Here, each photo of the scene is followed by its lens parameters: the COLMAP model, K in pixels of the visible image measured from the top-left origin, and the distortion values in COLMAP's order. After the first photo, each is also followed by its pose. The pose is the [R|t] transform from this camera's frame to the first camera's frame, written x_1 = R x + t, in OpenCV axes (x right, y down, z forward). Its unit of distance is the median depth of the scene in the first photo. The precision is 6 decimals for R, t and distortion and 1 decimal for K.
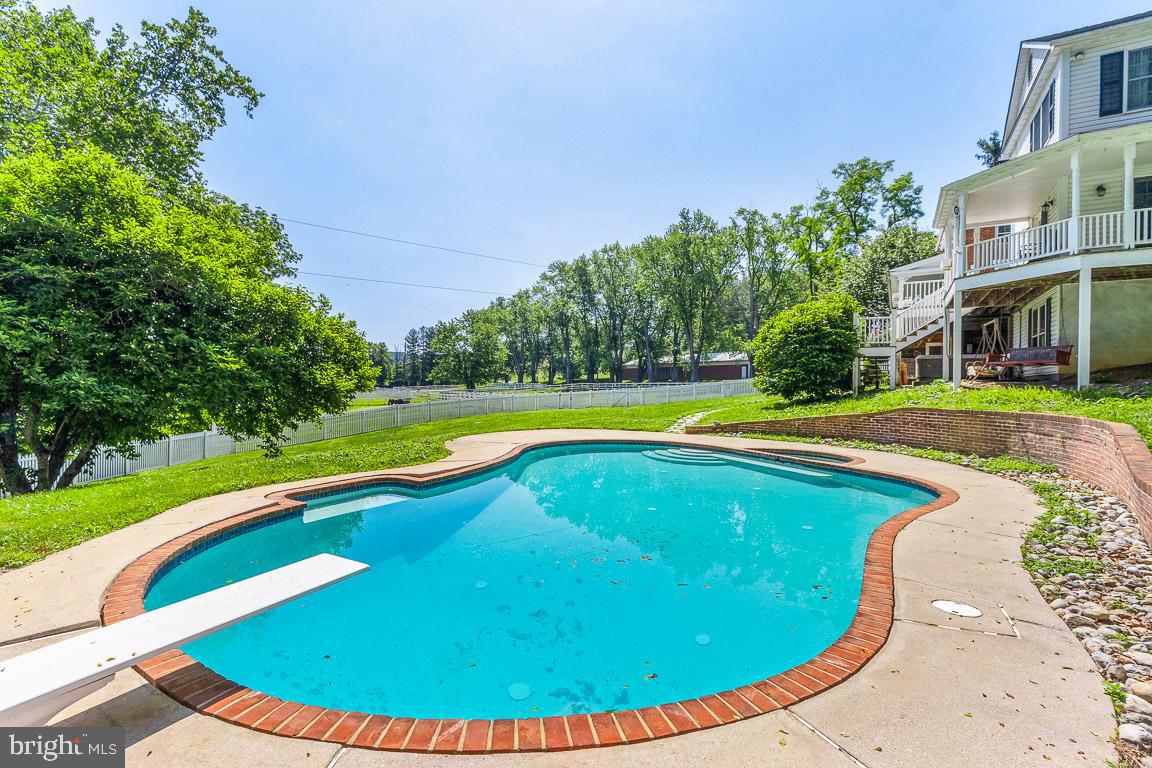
lens RADIAL K [[529.7, 0, 575.9], [0, 529.7, 385.1], [0, 0, 1]] dist [0.000429, -0.000333]
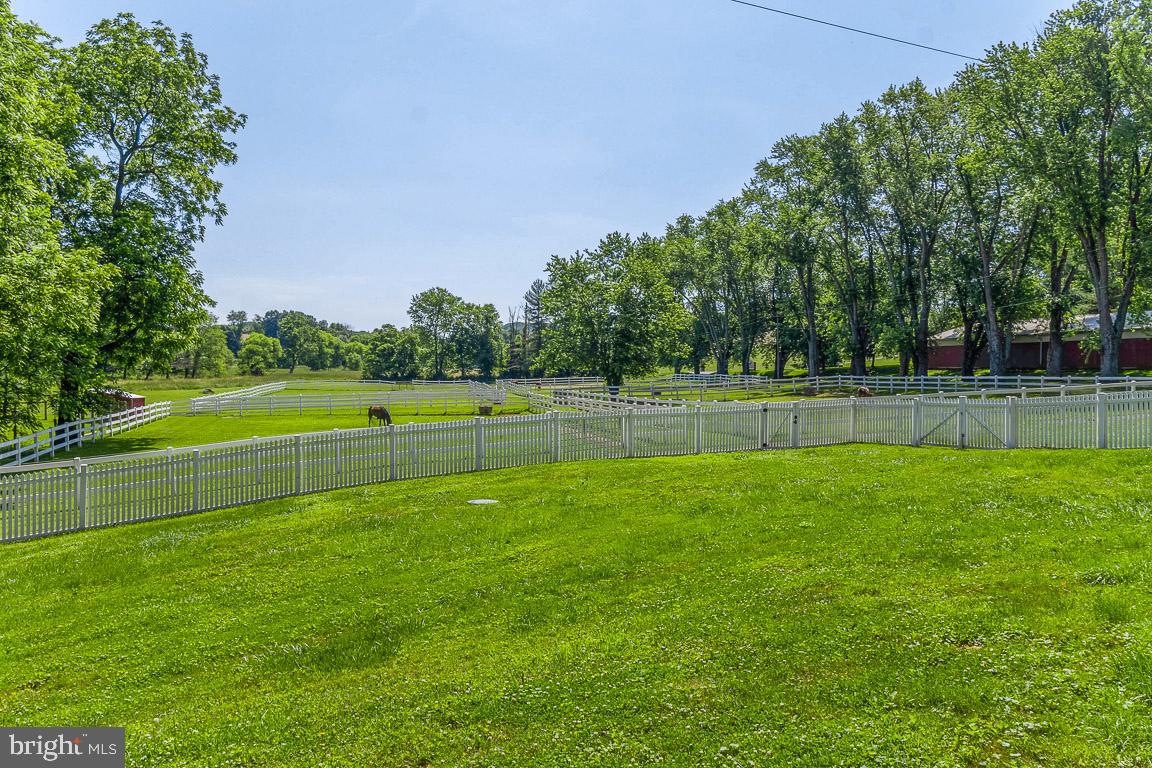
lens RADIAL K [[887.0, 0, 564.6], [0, 887.0, 364.7], [0, 0, 1]] dist [-0.000060, -0.006199]
pose [[0.957024, 0.004001, -0.289981, 0.005863], [-0.008034, 0.999887, -0.012719, -0.001619], [0.289897, 0.014502, 0.956948, 0.132410]]
